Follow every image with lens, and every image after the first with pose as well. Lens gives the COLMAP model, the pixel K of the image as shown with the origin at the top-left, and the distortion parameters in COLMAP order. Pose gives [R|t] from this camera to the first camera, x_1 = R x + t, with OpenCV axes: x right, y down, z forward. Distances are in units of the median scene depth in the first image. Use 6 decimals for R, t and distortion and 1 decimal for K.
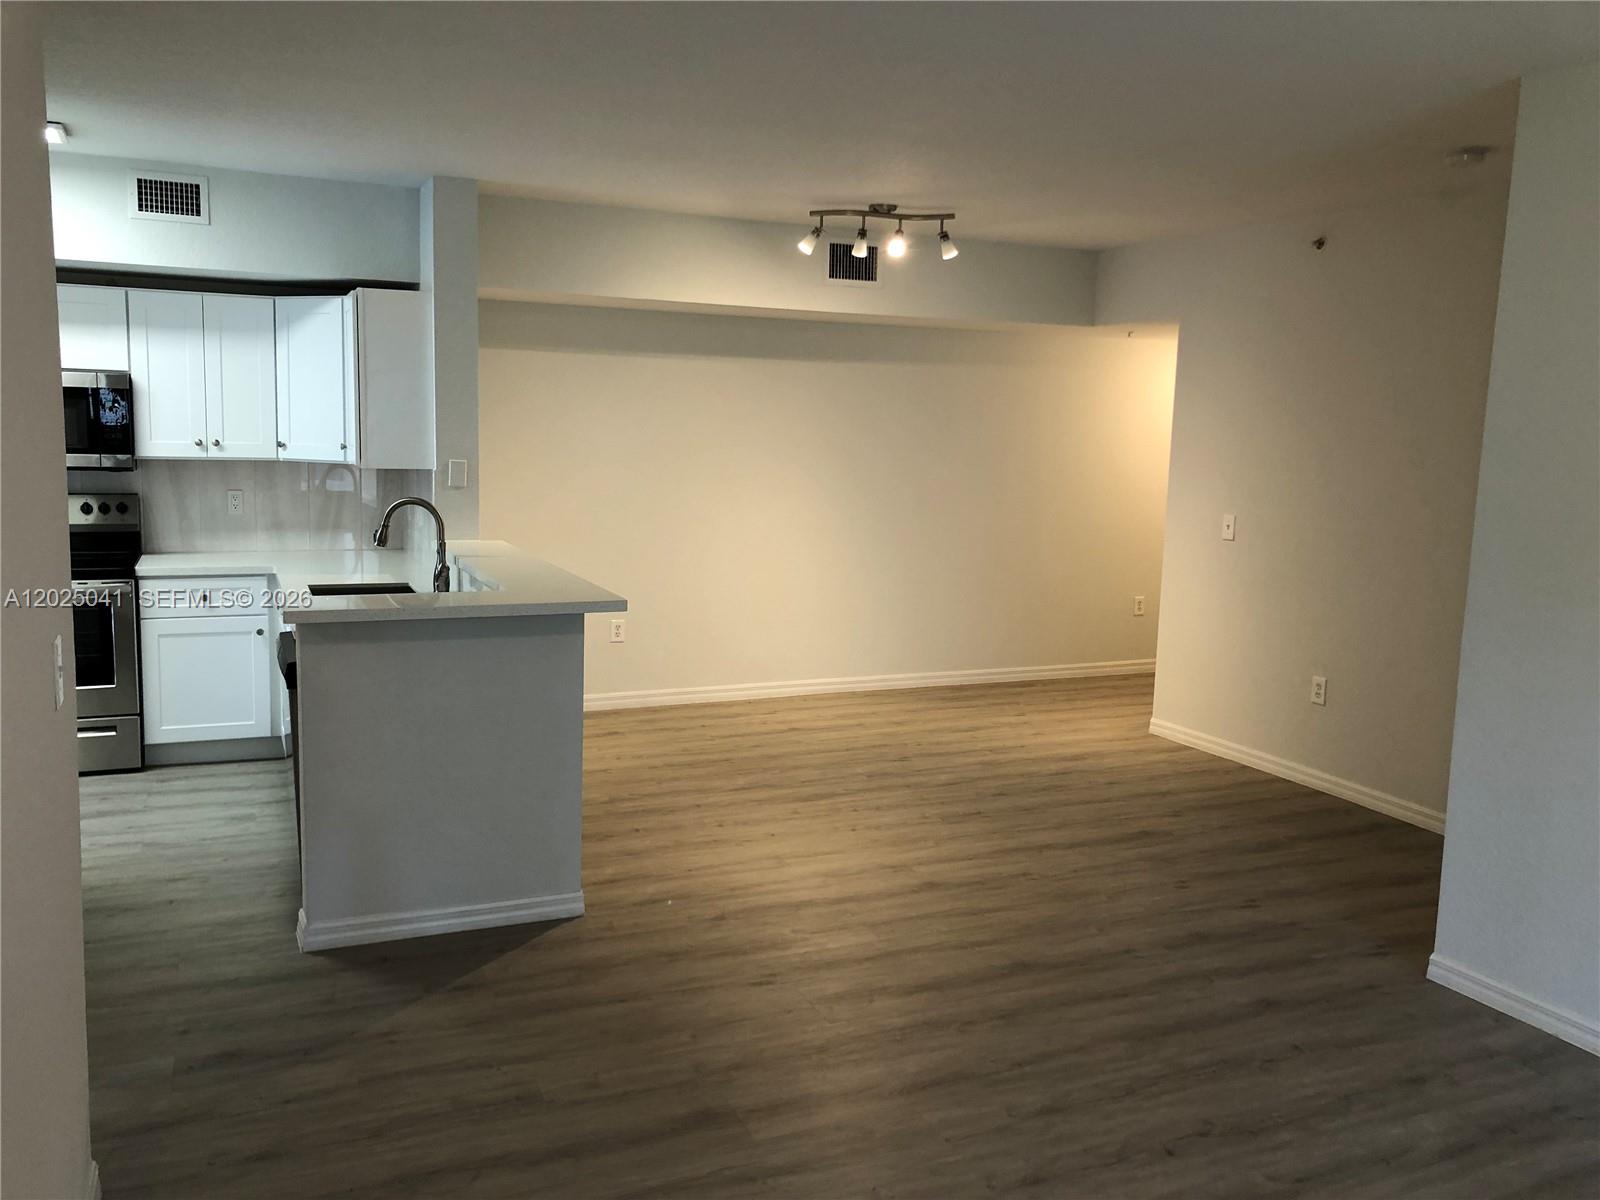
lens RADIAL K [[1312.4, 0, 793.2], [0, 1312.4, 597.7], [0, 0, 1]] dist [0.047439, -0.070308]
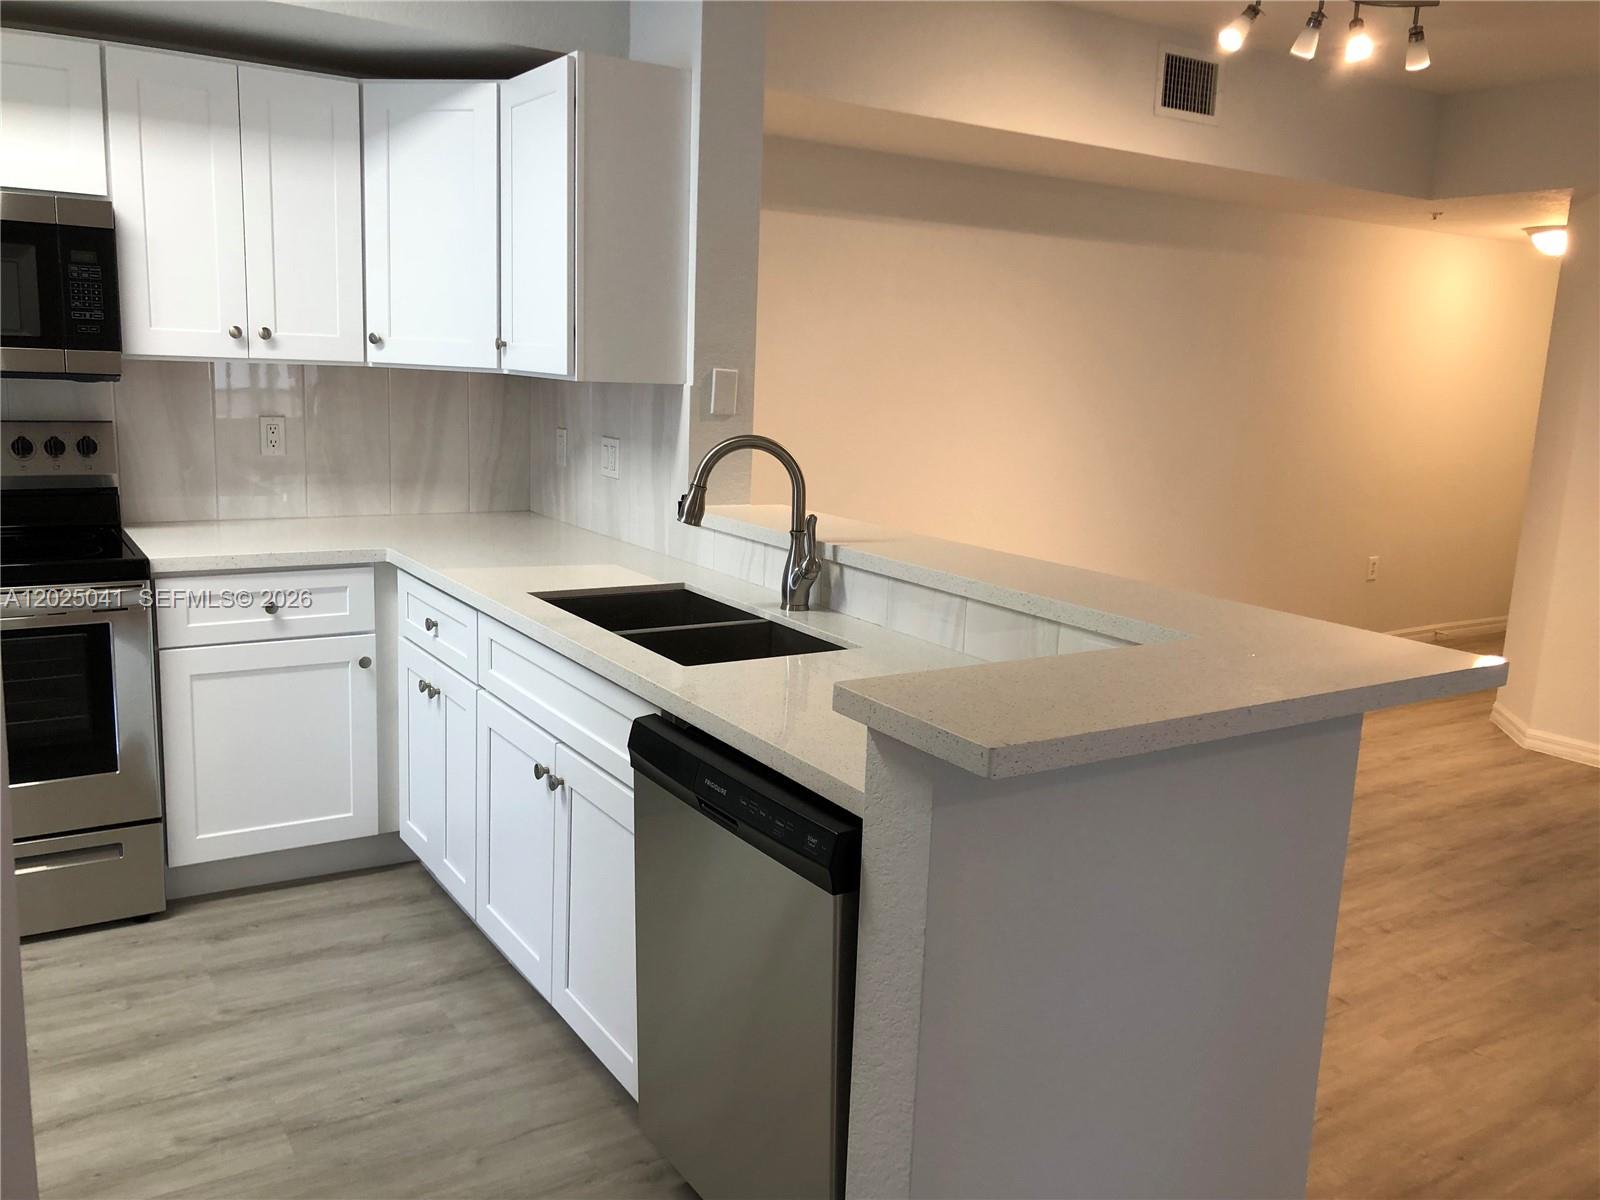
lens RADIAL K [[1318.0, 0, 809.1], [0, 1318.0, 599.0], [0, 0, 1]] dist [0.055777, -0.058174]
pose [[0.985089, -0.016335, 0.171270, -0.314094], [0.006843, 0.998415, 0.055865, -0.033763], [-0.171911, -0.053860, 0.983639, 0.397193]]
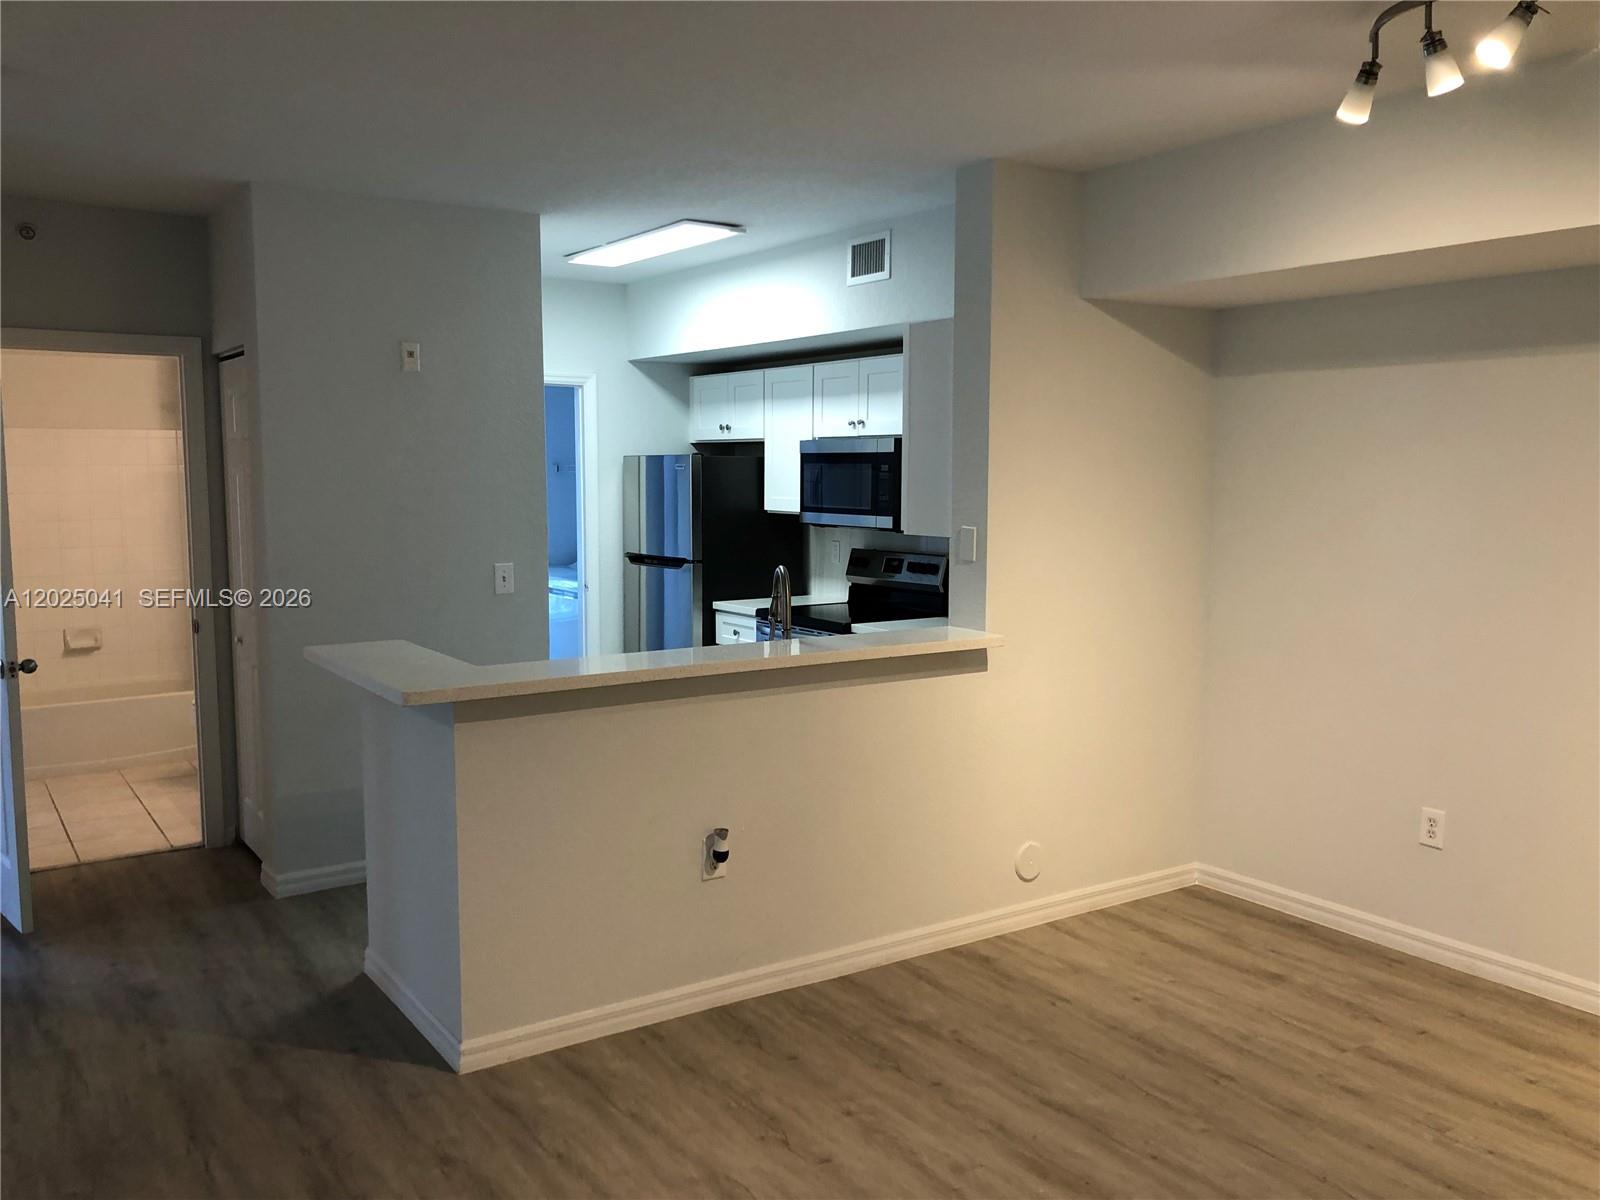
lens RADIAL K [[1312.4, 0, 793.2], [0, 1312.4, 597.7], [0, 0, 1]] dist [0.047439, -0.070308]
pose [[0.179147, 0.076269, -0.980862, 0.483751], [-0.127948, 0.990329, 0.053636, -0.090509], [0.975467, 0.115891, 0.187173, 0.741037]]
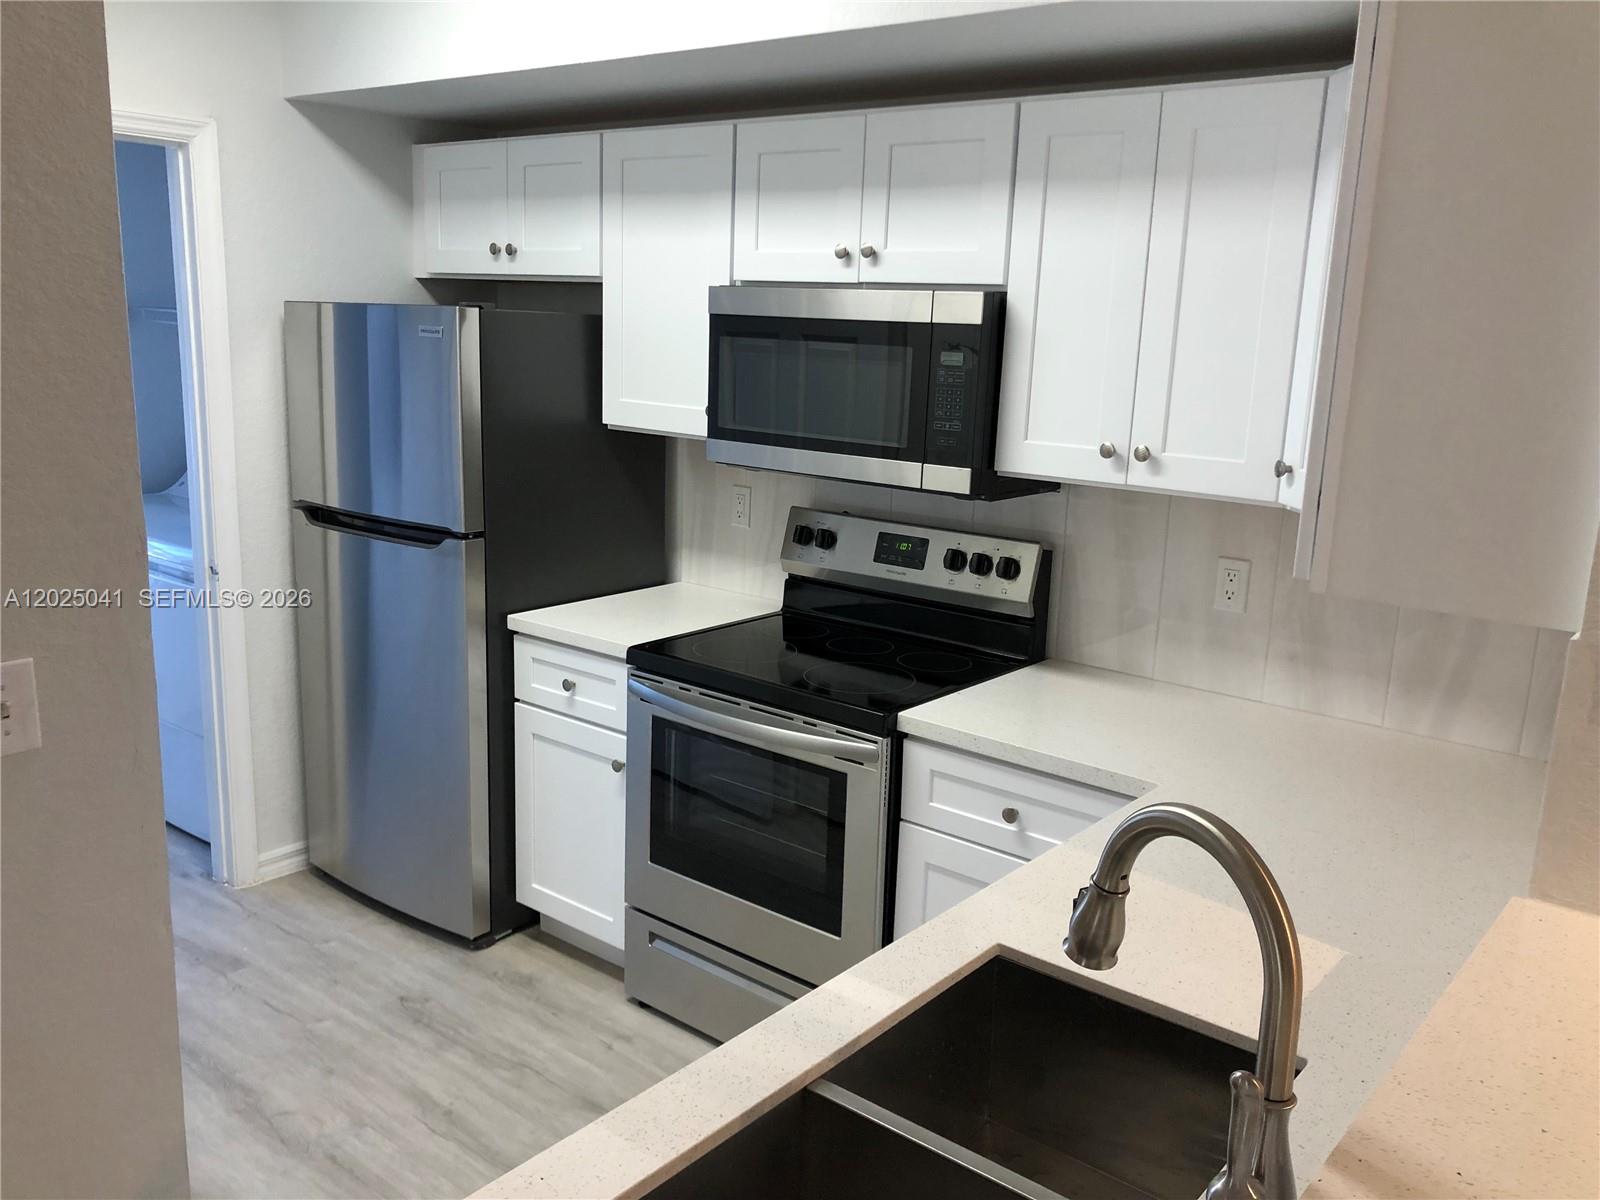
lens RADIAL K [[1318.0, 0, 809.1], [0, 1318.0, 599.0], [0, 0, 1]] dist [0.055777, -0.058174]
pose [[0.465470, 0.179936, -0.866580, -0.115956], [-0.141706, 0.981636, 0.127711, -0.113818], [0.873646, 0.063354, 0.482420, 0.727246]]
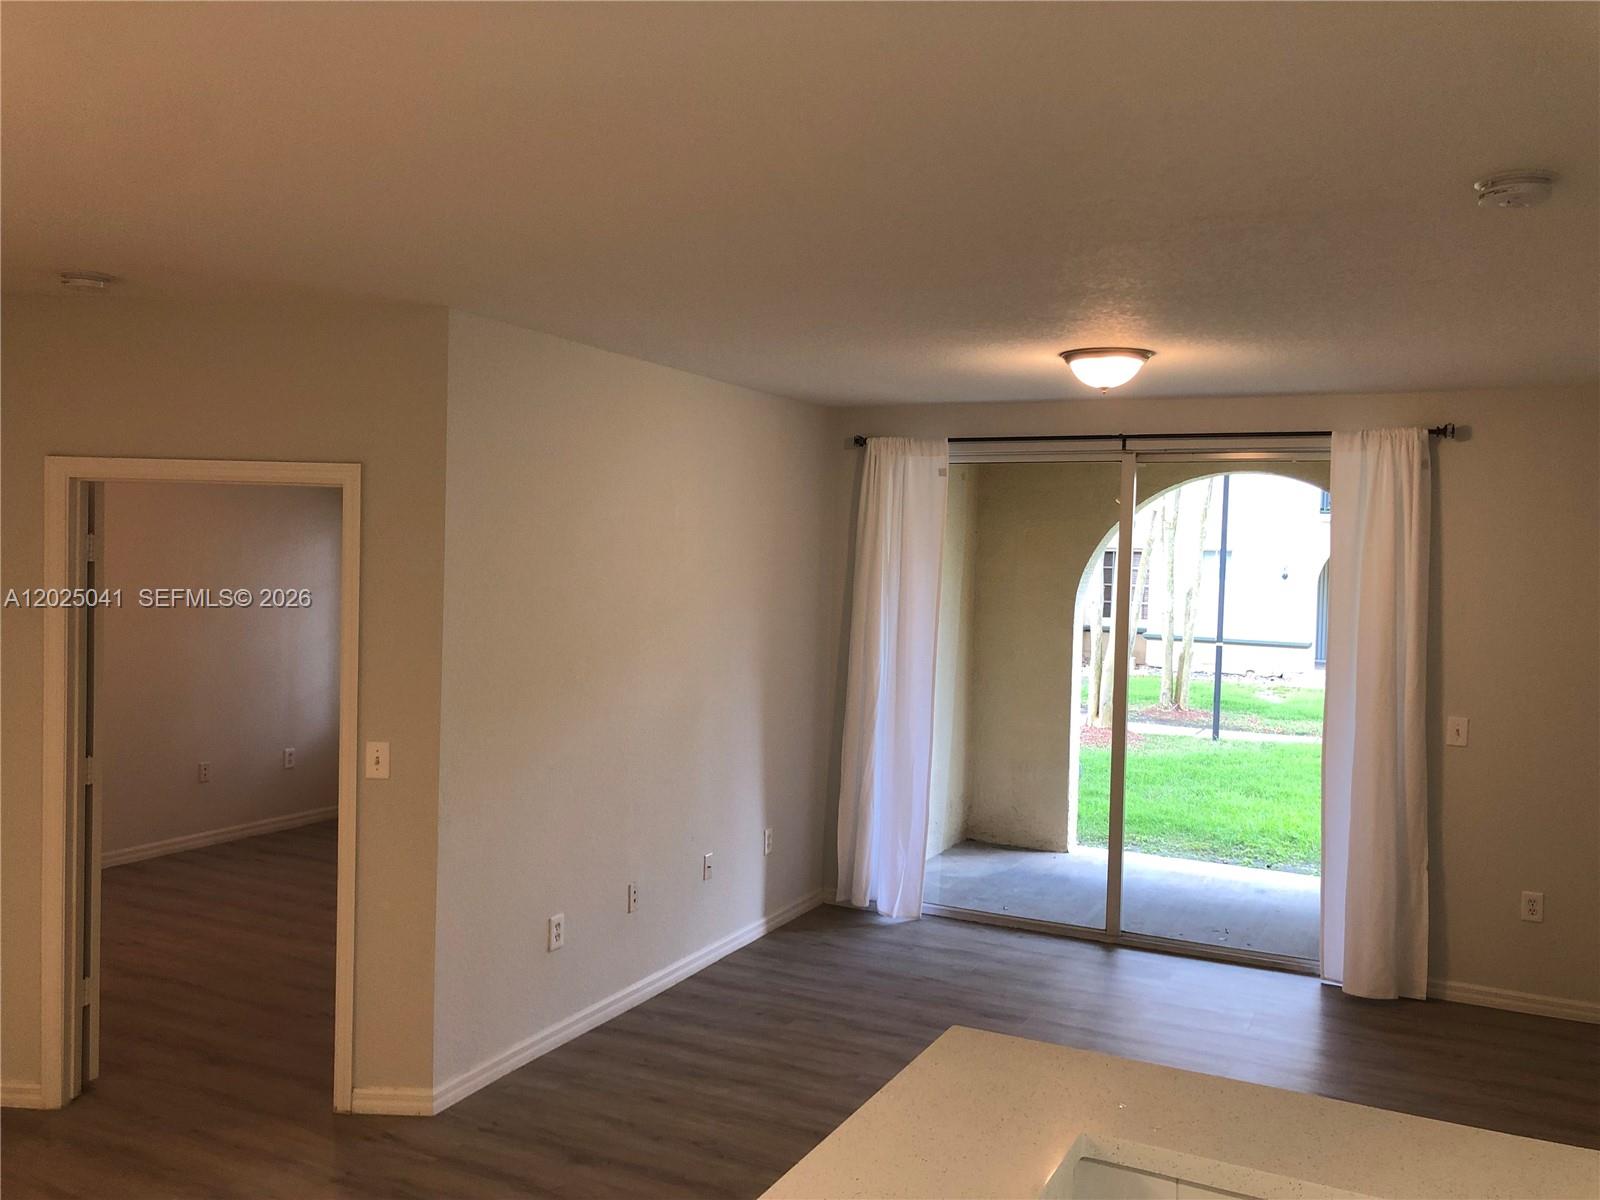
lens RADIAL K [[1299.7, 0, 809.2], [0, 1299.7, 578.0], [0, 0, 1]] dist [0.034820, -0.053678]
pose [[-0.646970, -0.056578, 0.760414, -0.341281], [0.060468, 0.990296, 0.125129, -0.176879], [-0.760114, 0.126936, -0.637270, 0.948381]]
